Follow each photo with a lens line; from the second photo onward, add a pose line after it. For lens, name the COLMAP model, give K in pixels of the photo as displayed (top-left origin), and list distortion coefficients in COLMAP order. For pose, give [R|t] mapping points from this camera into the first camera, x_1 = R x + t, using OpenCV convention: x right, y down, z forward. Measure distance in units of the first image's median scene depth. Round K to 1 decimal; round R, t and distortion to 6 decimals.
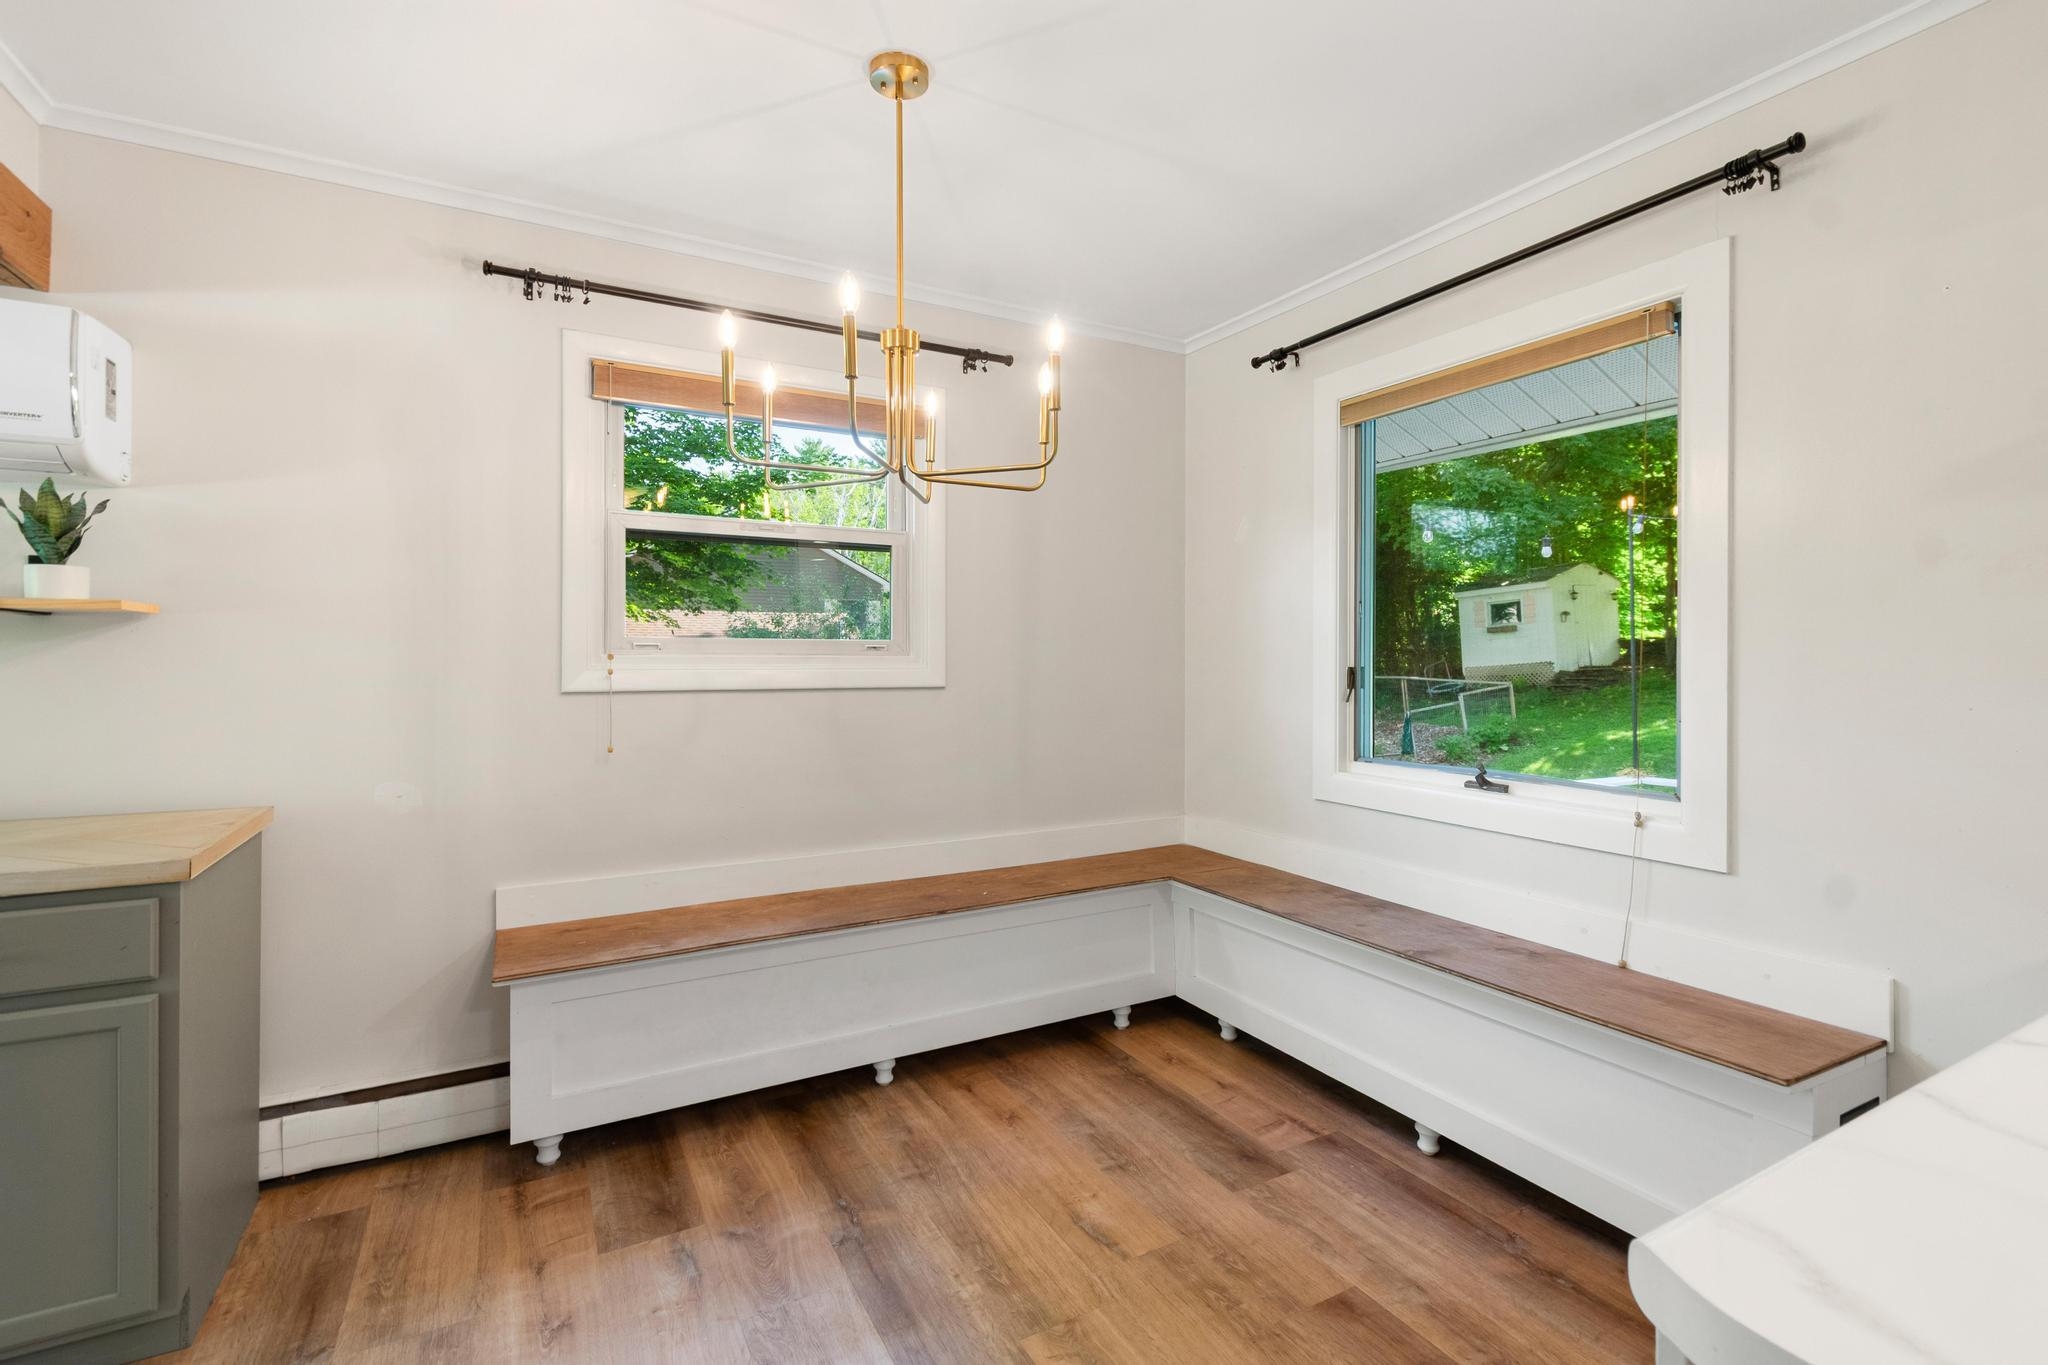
lens RADIAL K [[928.7, 0, 1024.1], [0, 928.7, 657.0], [0, 0, 1]] dist [0.000279, -0.000815]
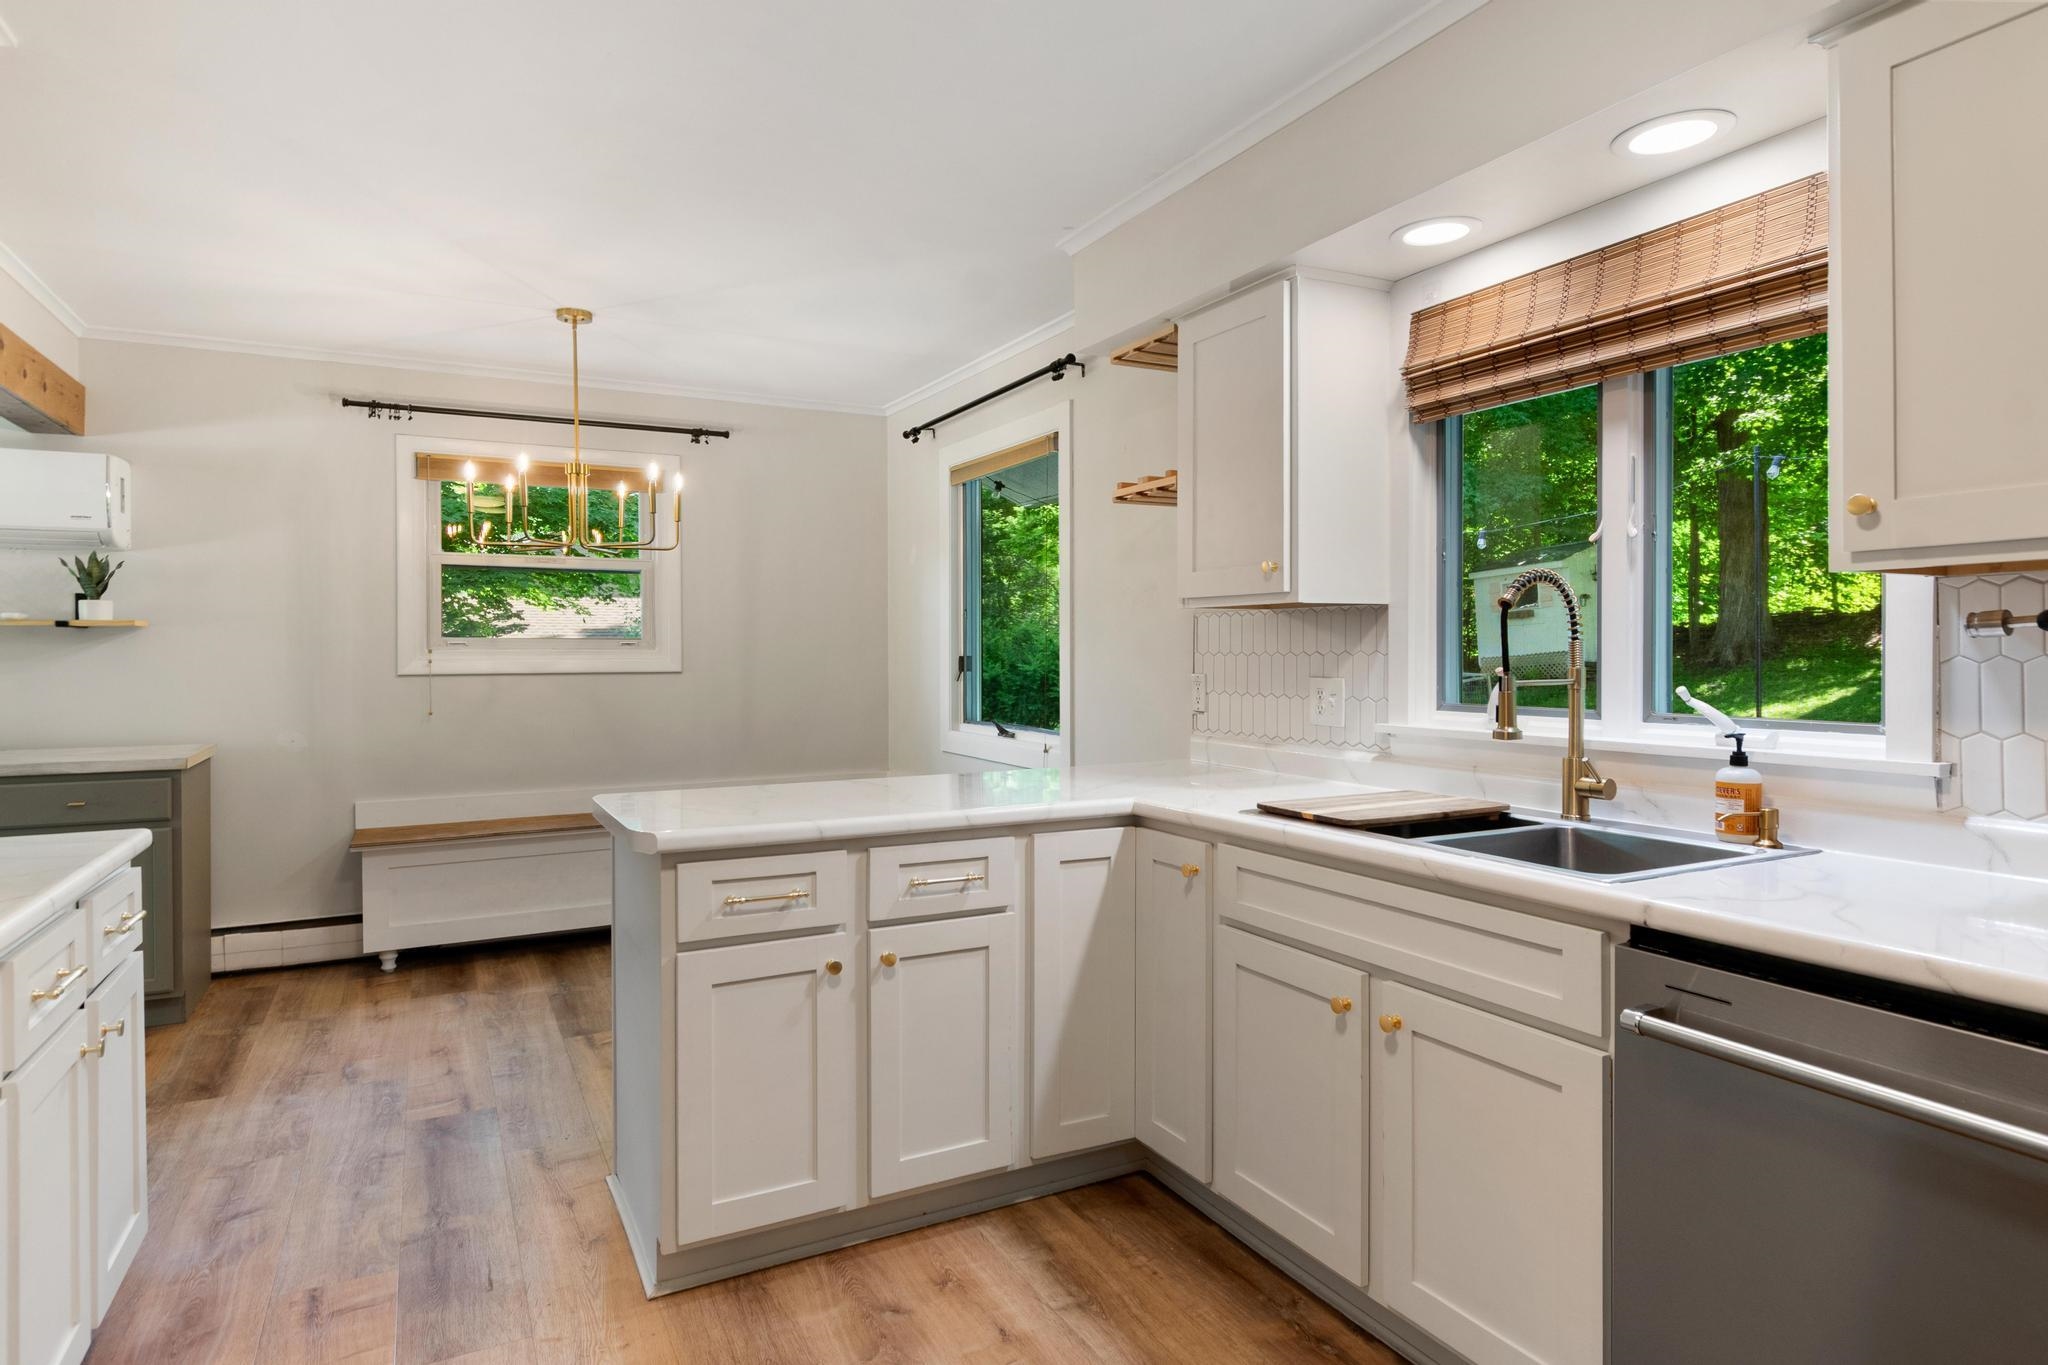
lens RADIAL K [[1127.8, 0, 1022.4], [0, 1127.8, 659.5], [0, 0, 1]] dist [-0.004450, -0.000852]
pose [[0.999923, -0.004216, -0.011653, 0.588006], [0.004340, 0.999934, 0.010670, -0.002582], [0.011607, -0.010720, 0.999875, -0.894155]]
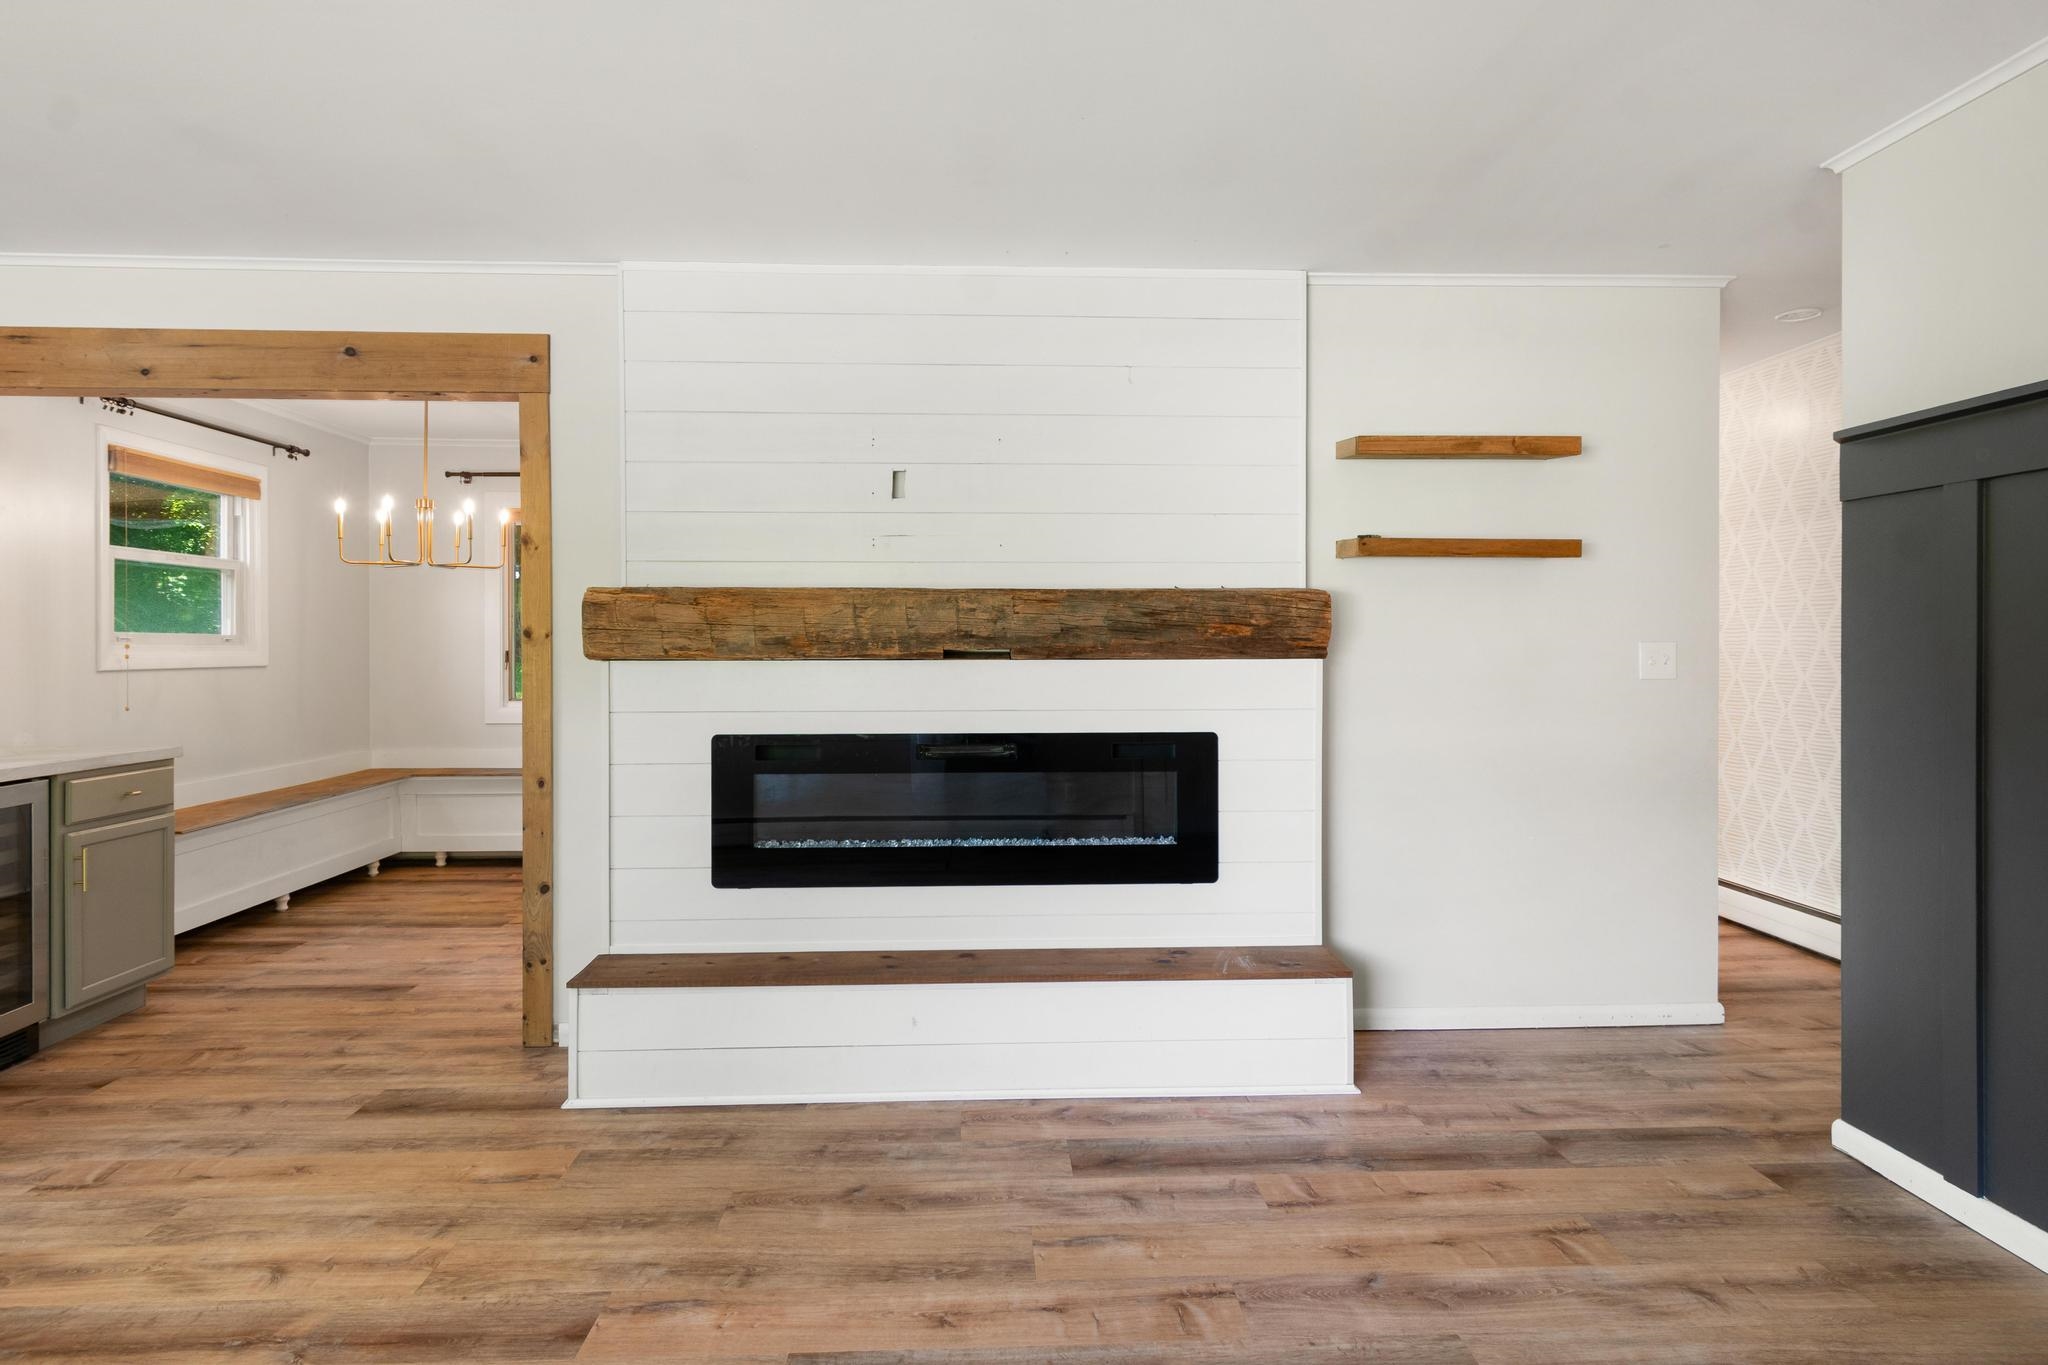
lens RADIAL K [[1127.8, 0, 1022.4], [0, 1127.8, 659.5], [0, 0, 1]] dist [-0.004450, -0.000852]
pose [[0.443547, -0.013075, 0.896156, -1.563902], [-0.003070, 0.999866, 0.016108, -0.014342], [-0.896246, -0.009896, 0.443448, -1.199965]]
